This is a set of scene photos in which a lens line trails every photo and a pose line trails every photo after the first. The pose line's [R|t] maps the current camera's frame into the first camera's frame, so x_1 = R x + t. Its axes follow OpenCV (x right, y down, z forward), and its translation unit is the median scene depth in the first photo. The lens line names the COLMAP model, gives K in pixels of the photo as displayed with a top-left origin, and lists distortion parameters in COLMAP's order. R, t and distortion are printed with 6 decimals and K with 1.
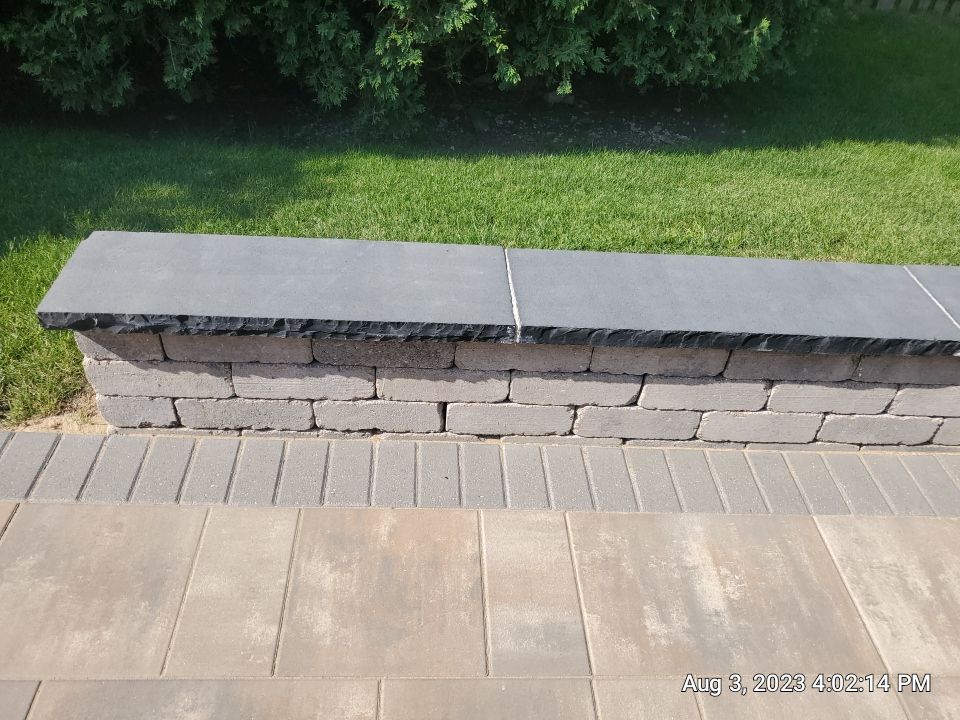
lens RADIAL K [[733.7, 0, 480.3], [0, 733.7, 367.4], [0, 0, 1]] dist [0.005212, 0.002200]
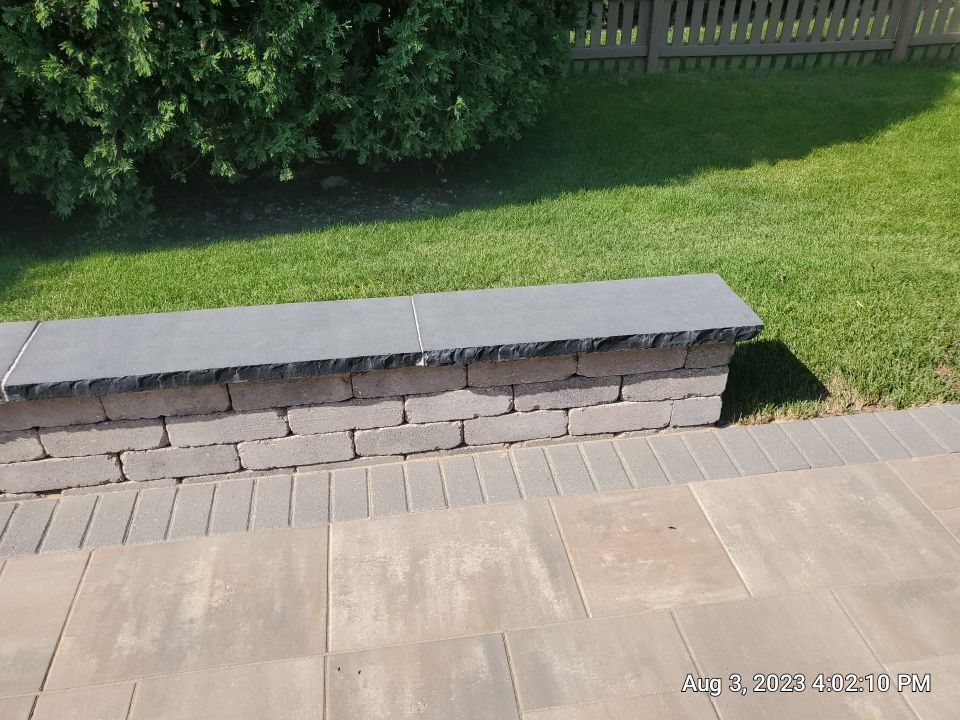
lens RADIAL K [[733.7, 0, 472.1], [0, 733.7, 348.9], [0, 0, 1]] dist [0.005212, 0.002200]
pose [[0.991224, -0.125129, 0.042633, 0.640456], [0.129587, 0.983480, -0.126388, 0.108207], [-0.026114, 0.130804, 0.991064, -0.141020]]
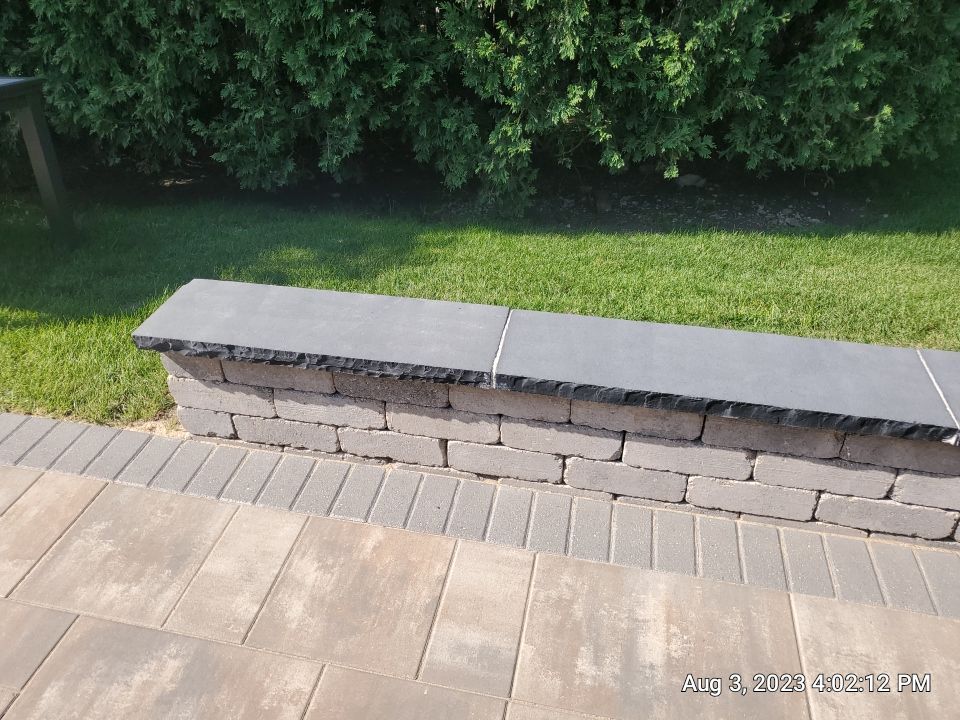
lens RADIAL K [[733.7, 0, 473.6], [0, 733.7, 348.1], [0, 0, 1]] dist [0.005212, 0.002200]
pose [[0.962649, 0.066021, -0.262579, 0.276729], [-0.098672, 0.988665, -0.113161, 0.030735], [0.252131, 0.134843, 0.958252, -0.090536]]
